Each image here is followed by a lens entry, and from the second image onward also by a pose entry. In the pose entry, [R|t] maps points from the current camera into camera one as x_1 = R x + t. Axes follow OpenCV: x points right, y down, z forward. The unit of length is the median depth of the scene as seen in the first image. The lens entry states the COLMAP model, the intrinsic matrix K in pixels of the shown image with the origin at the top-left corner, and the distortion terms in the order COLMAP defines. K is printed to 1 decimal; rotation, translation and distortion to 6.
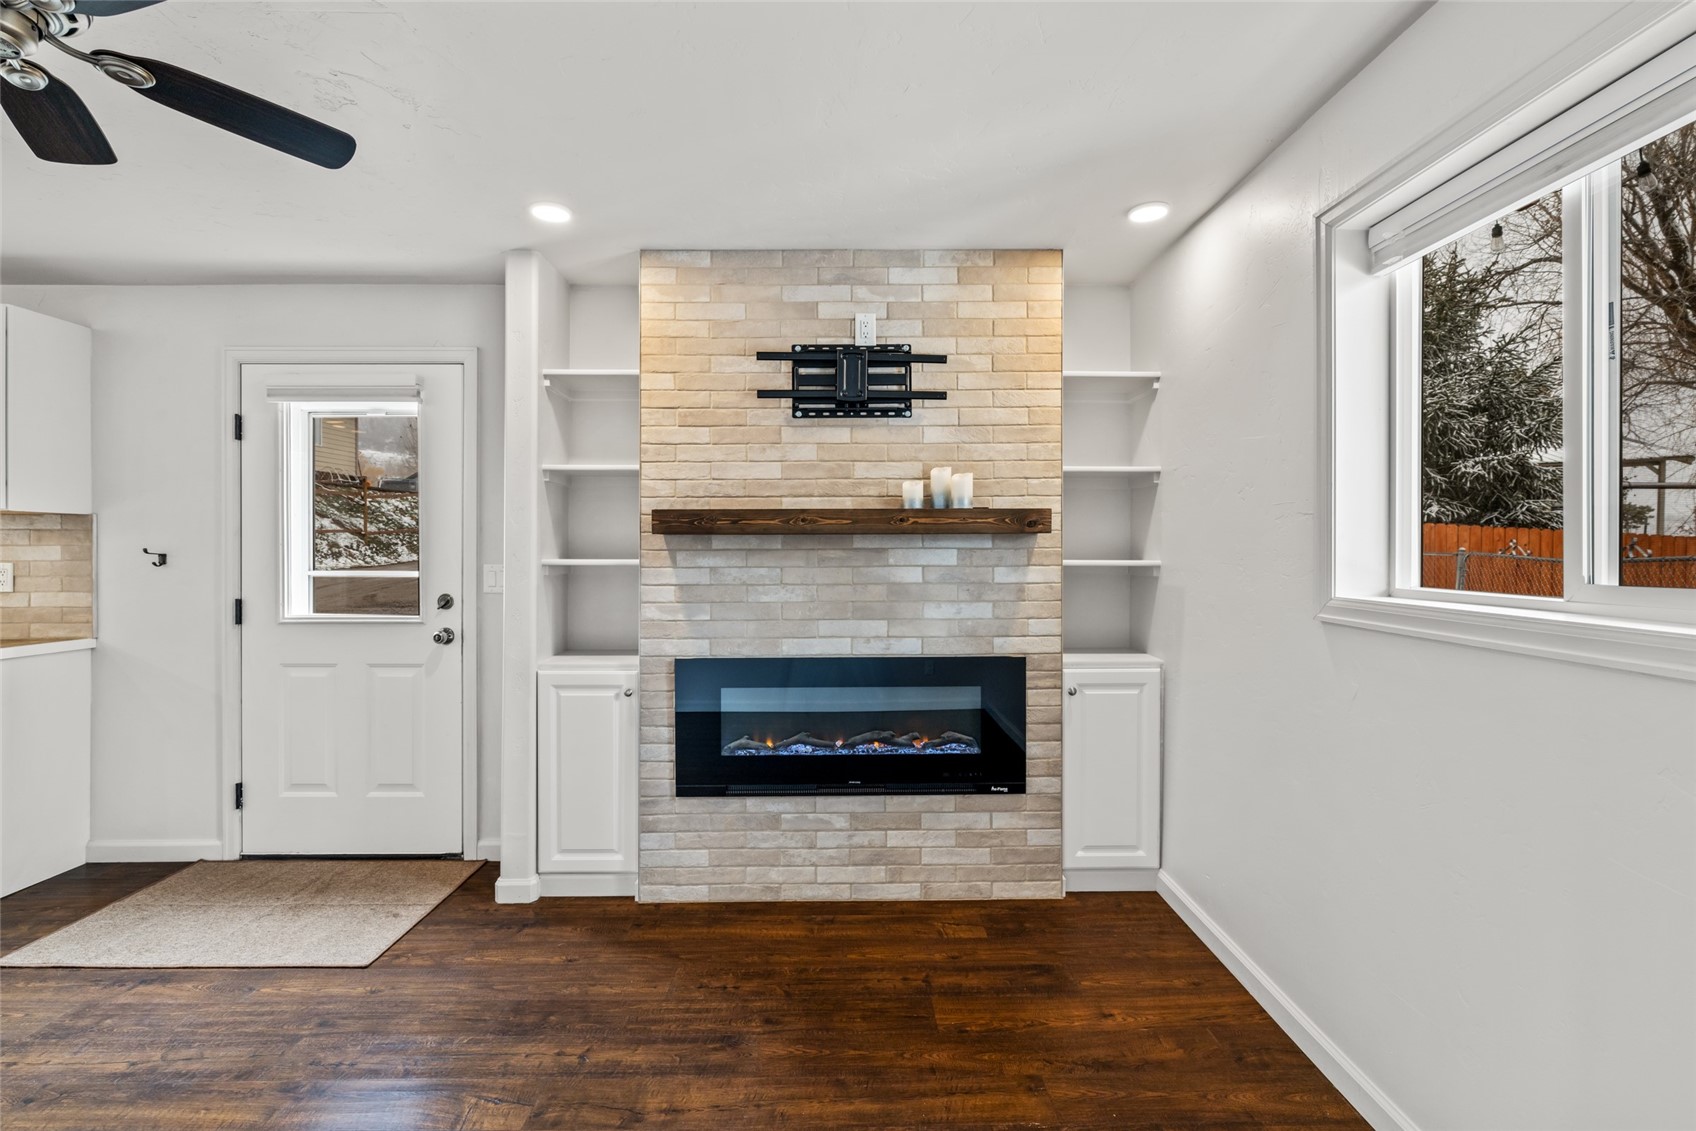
lens RADIAL K [[729.8, 0, 848.2], [0, 729.8, 553.7], [0, 0, 1]] dist [0.000457, 0.000182]
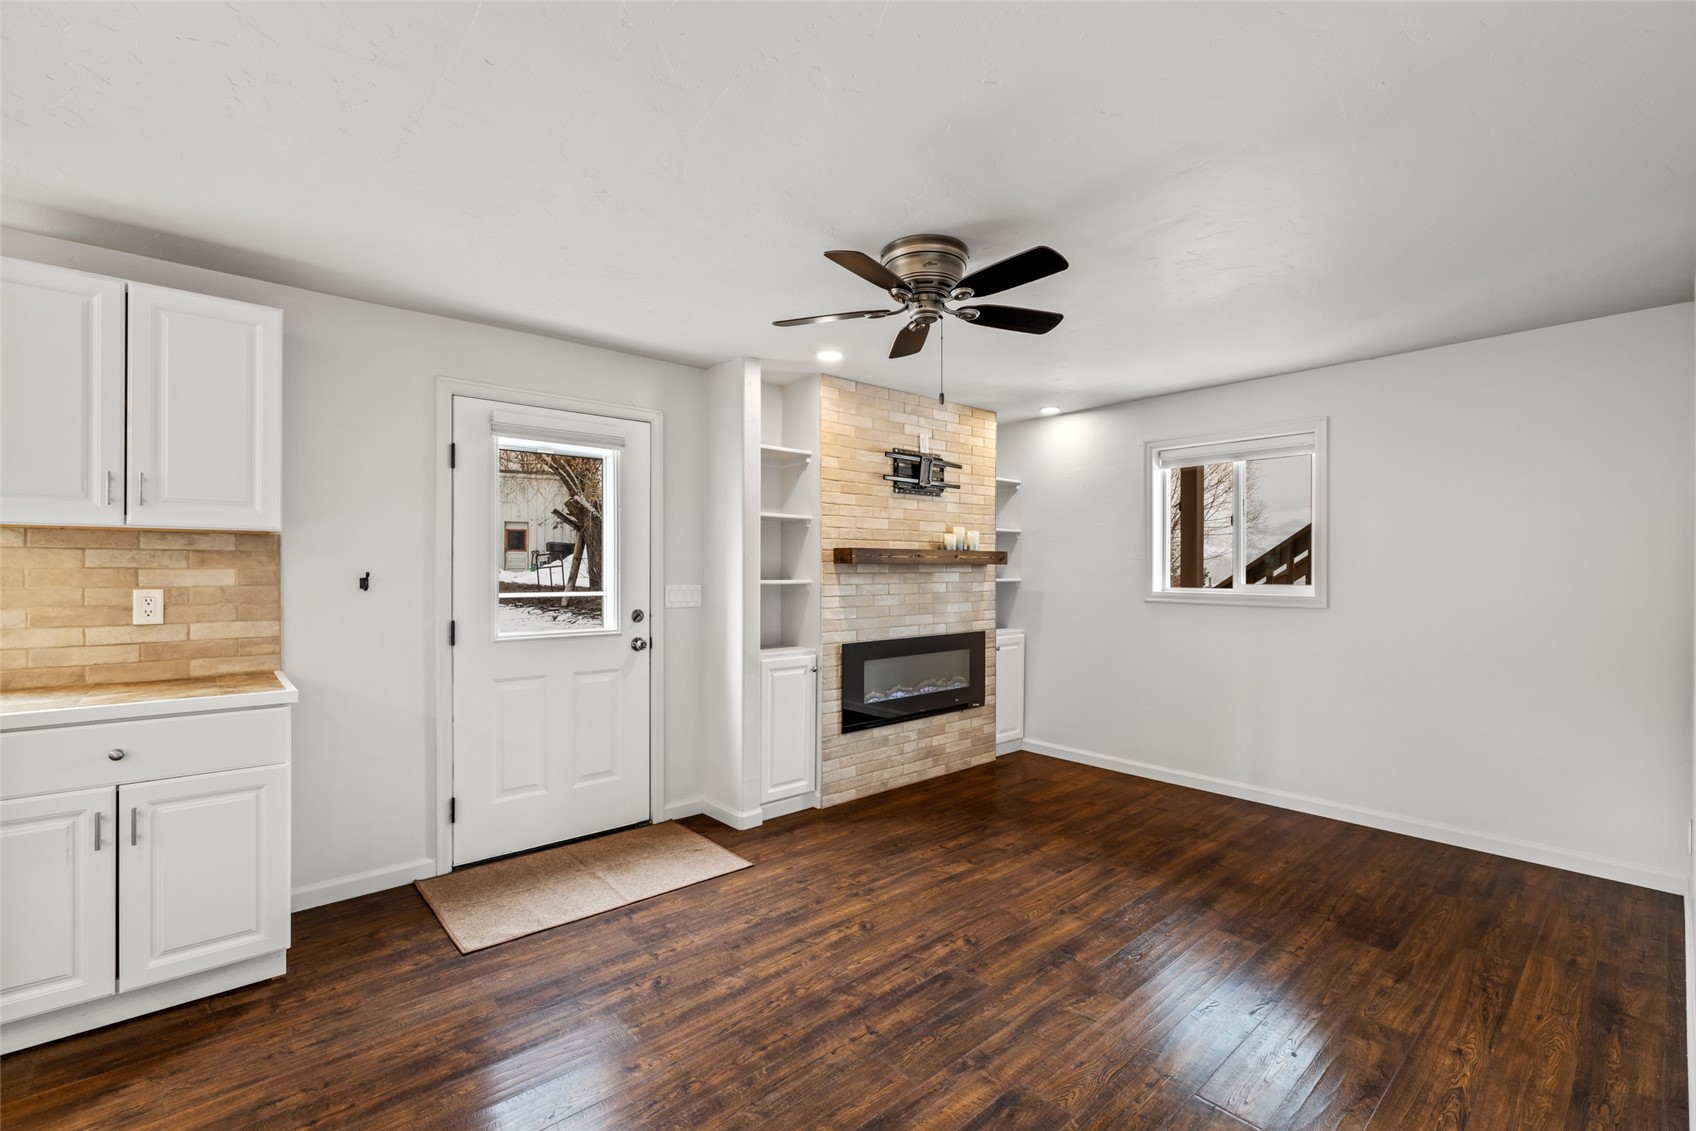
lens RADIAL K [[730.9, 0, 845.9], [0, 730.9, 574.4], [0, 0, 1]] dist [0.001617, 0.000123]
pose [[0.760054, -0.001912, 0.649858, -1.218057], [0.001967, 0.999998, 0.000643, -0.004249], [-0.649857, 0.000789, 0.760056, -0.173637]]
